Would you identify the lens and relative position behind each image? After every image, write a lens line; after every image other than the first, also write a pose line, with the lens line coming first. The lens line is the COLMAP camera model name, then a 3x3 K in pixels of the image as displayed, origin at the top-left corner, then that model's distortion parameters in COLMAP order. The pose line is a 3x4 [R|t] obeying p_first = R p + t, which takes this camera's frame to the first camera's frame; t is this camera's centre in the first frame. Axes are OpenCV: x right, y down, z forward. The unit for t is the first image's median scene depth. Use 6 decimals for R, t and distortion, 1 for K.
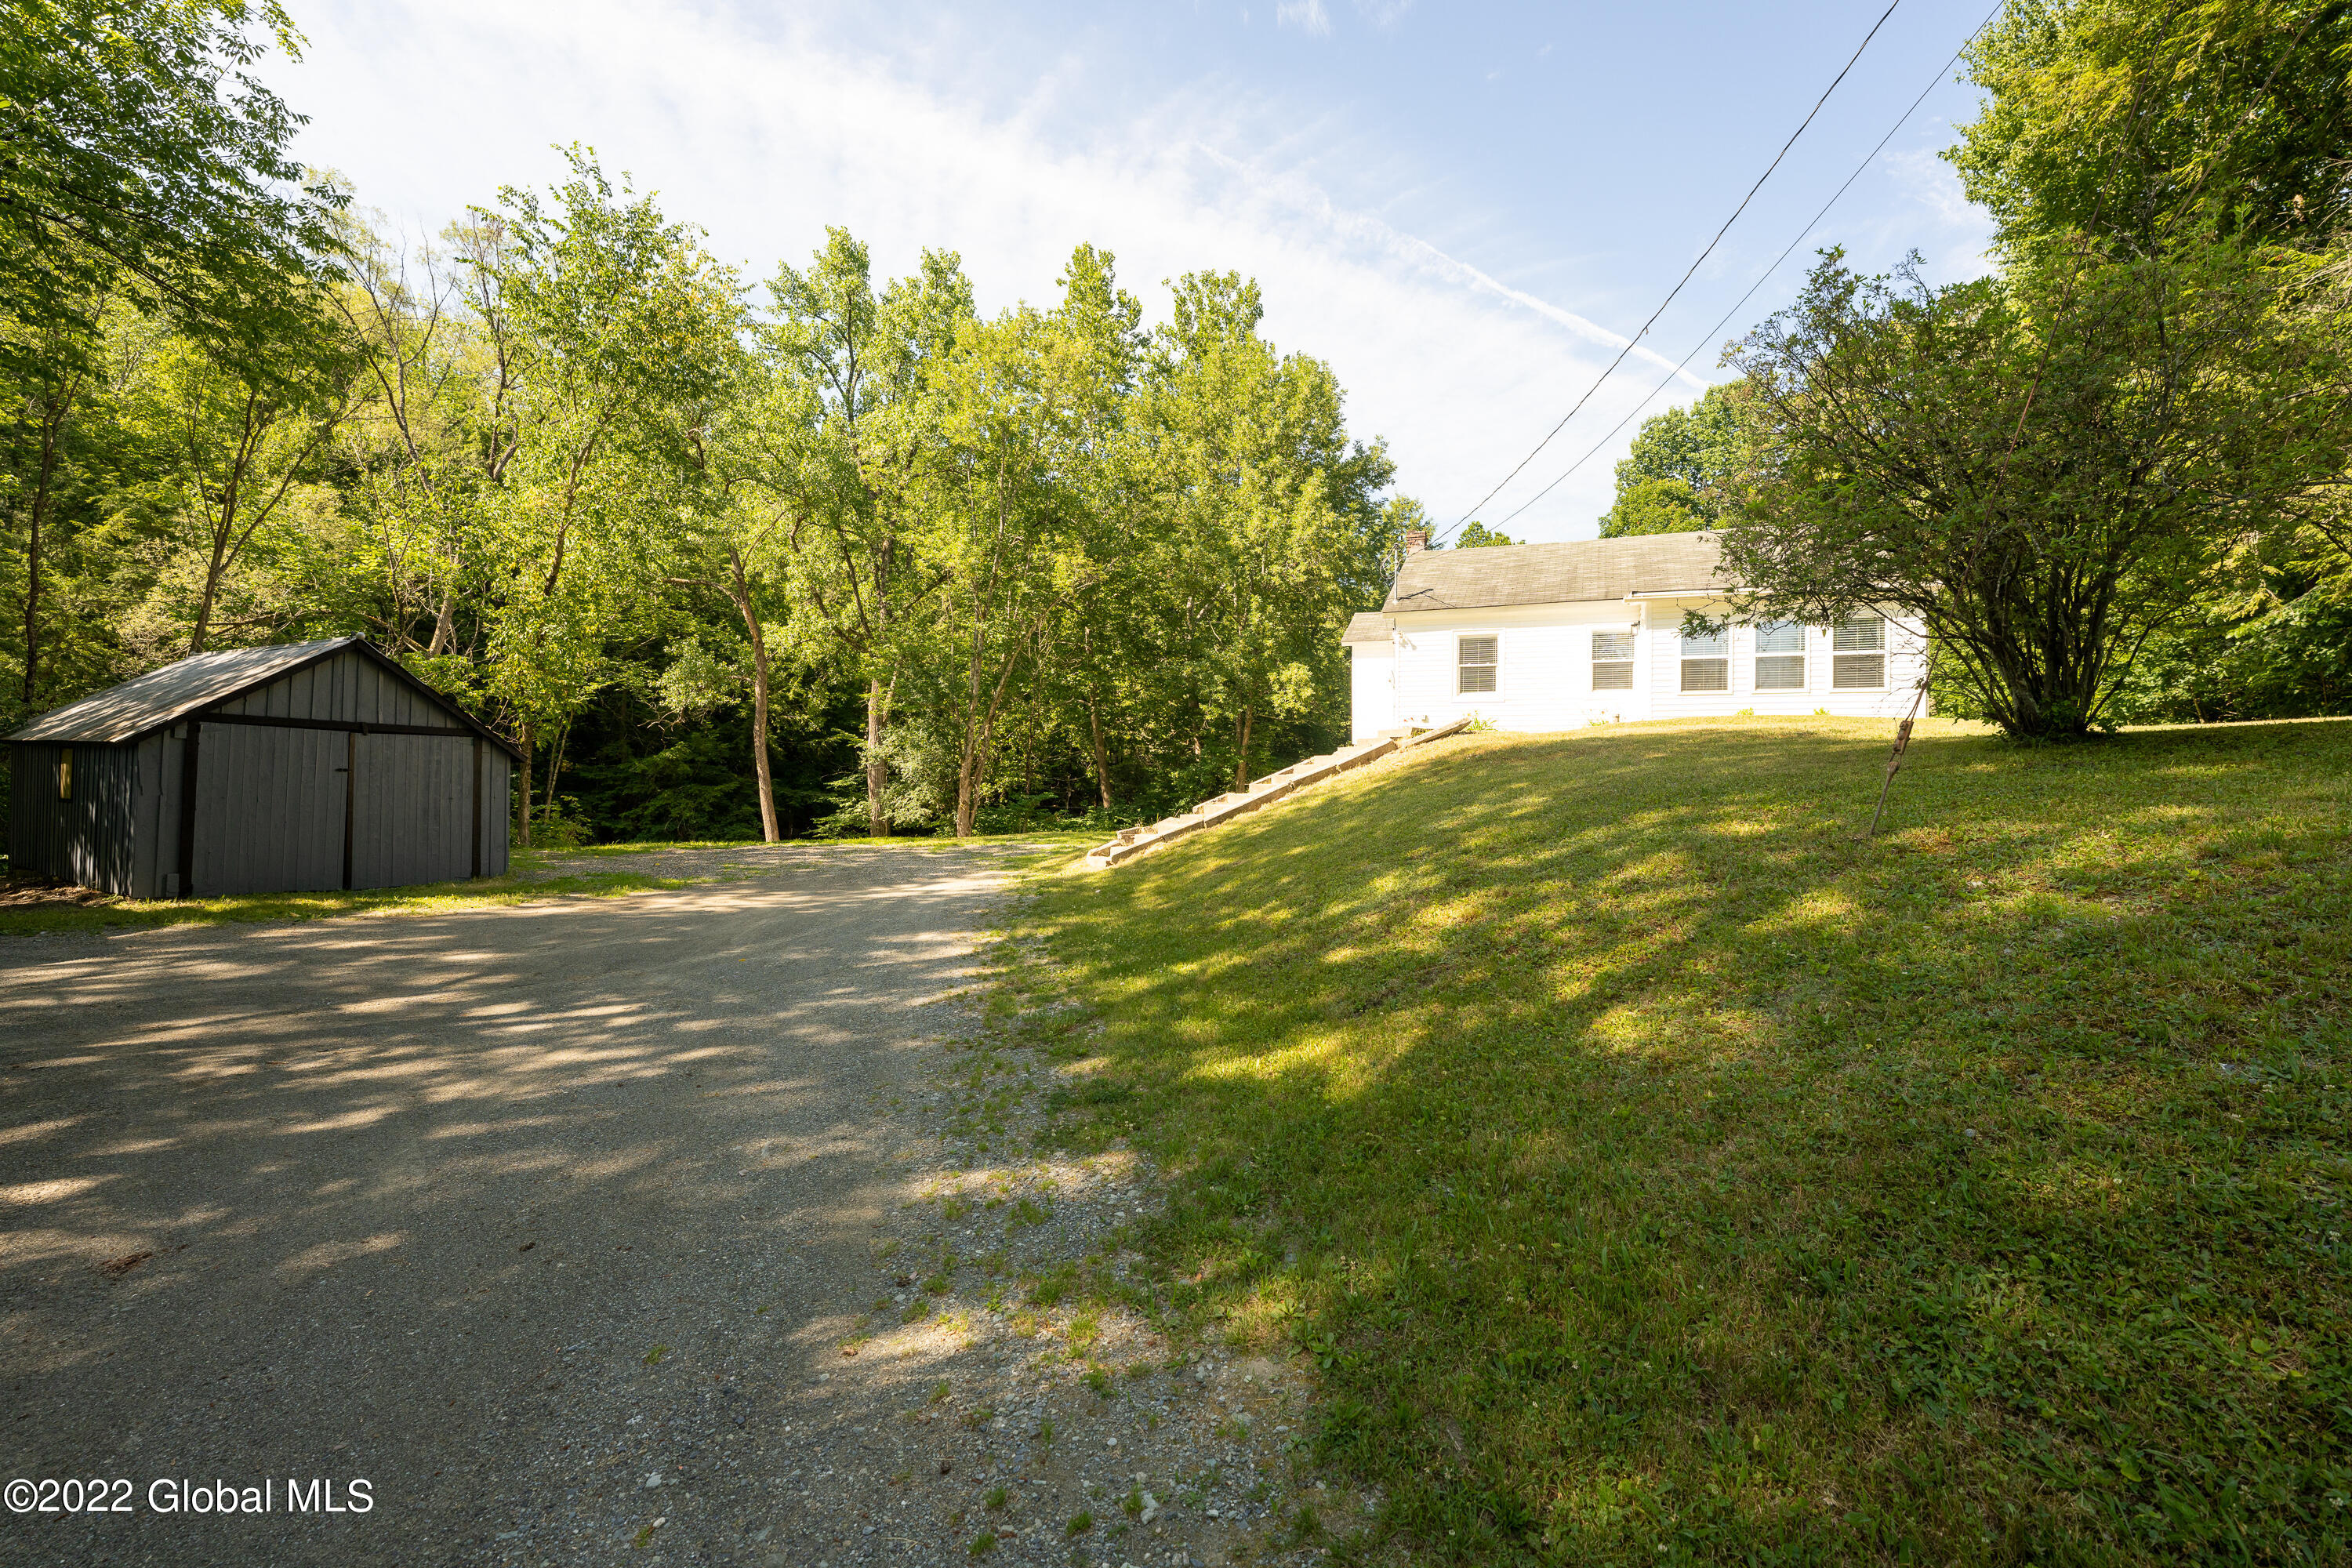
lens RADIAL K [[952.9, 0, 1166.3], [0, 952.9, 778.7], [0, 0, 1]] dist [-0.001056, 0.000234]
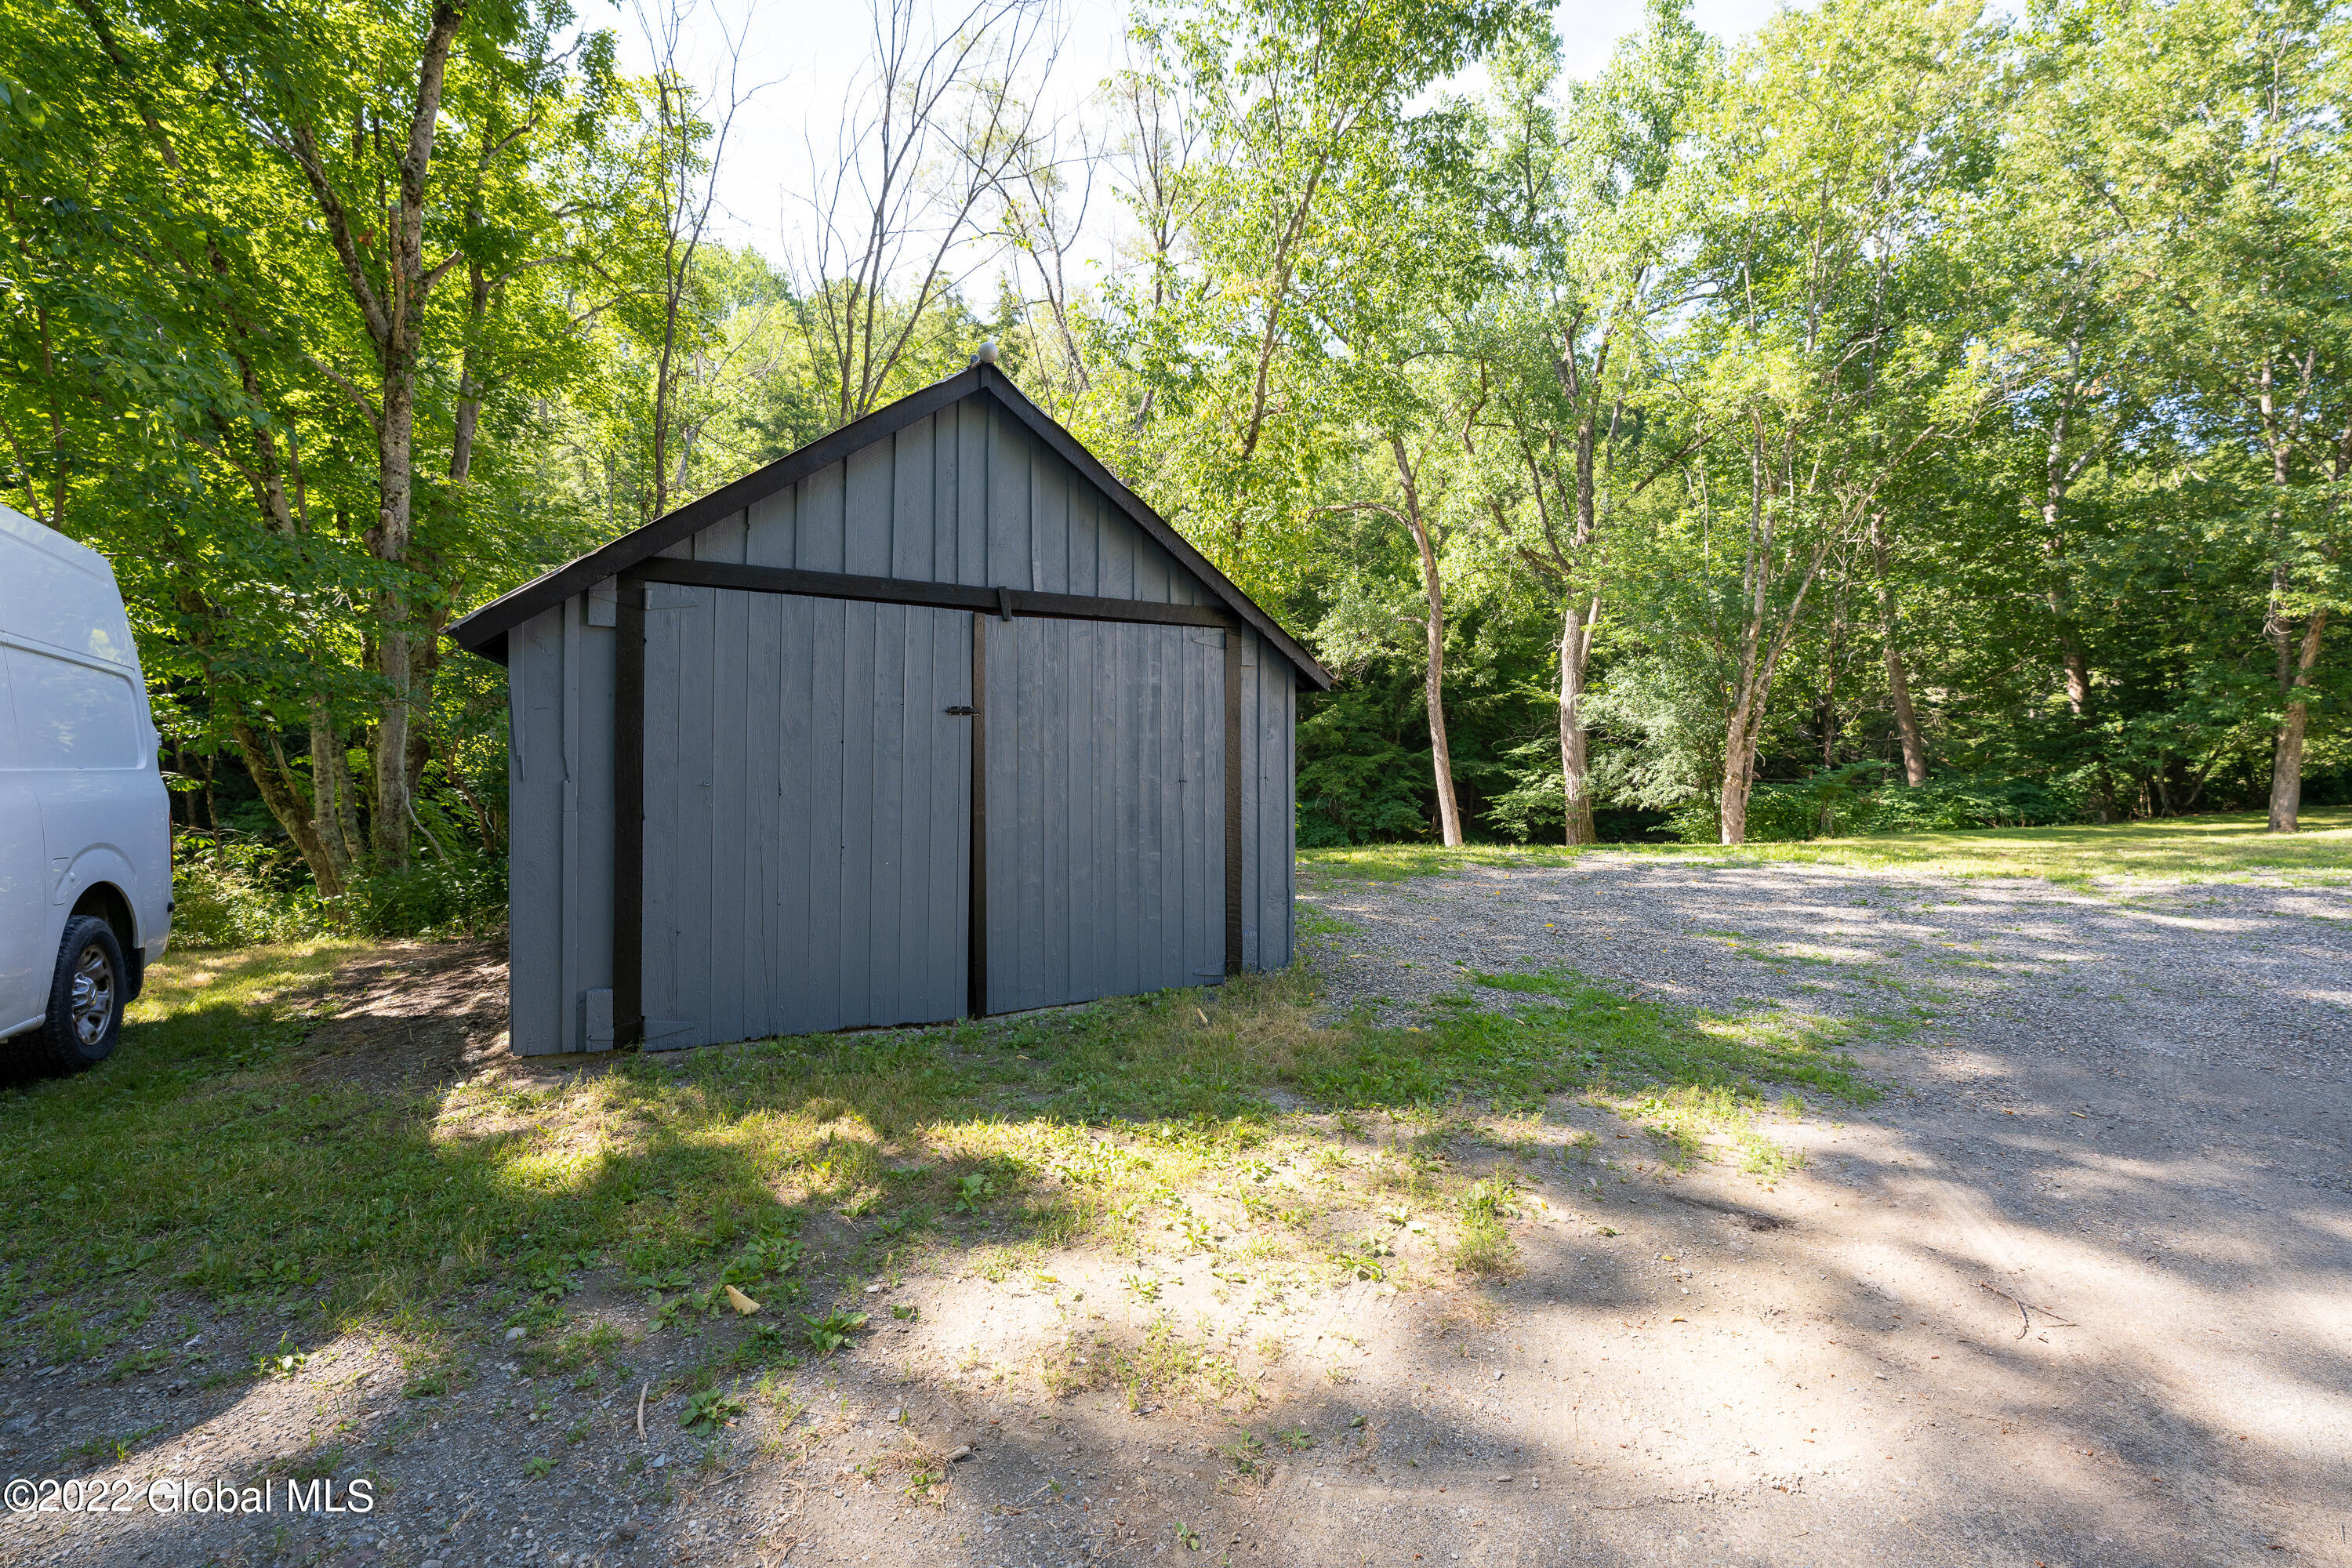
lens RADIAL K [[952.9, 0, 1166.3], [0, 952.9, 778.7], [0, 0, 1]] dist [-0.001056, 0.000234]
pose [[0.835080, 0.002327, -0.550124, -0.178881], [0.014918, 0.999528, 0.026874, 0.002331], [0.549927, -0.030649, 0.834650, 0.221397]]
